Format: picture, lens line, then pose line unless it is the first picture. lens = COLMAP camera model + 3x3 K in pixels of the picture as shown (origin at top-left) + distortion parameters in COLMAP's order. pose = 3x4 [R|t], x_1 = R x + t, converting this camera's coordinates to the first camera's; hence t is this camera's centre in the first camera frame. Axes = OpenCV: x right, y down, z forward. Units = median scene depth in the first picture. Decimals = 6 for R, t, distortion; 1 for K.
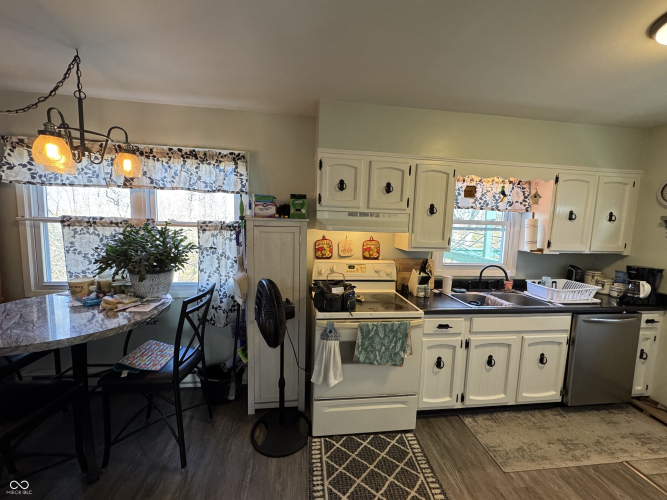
lens RADIAL K [[266.4, 0, 331.6], [0, 266.4, 249.9], [0, 0, 1]] dist [0.000193, 0.000293]
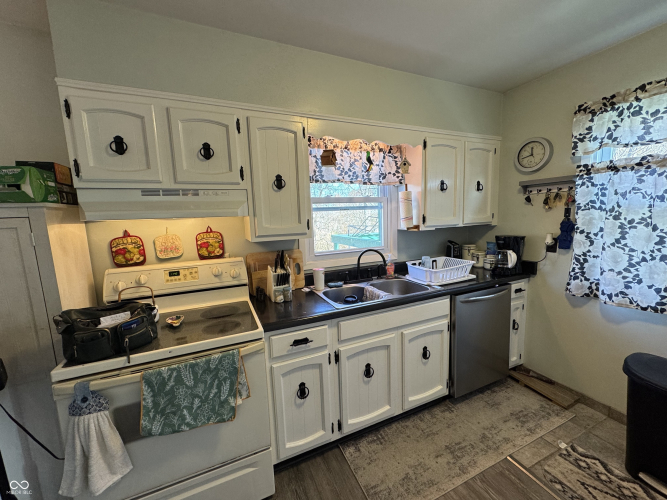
lens RADIAL K [[266.4, 0, 333.3], [0, 266.4, 249.2], [0, 0, 1]] dist [0.000193, 0.000293]
pose [[0.955747, -0.100463, 0.276505, 0.301121], [0.094443, 0.994913, 0.035037, 0.018898], [-0.278618, -0.007373, 0.960374, 0.259840]]
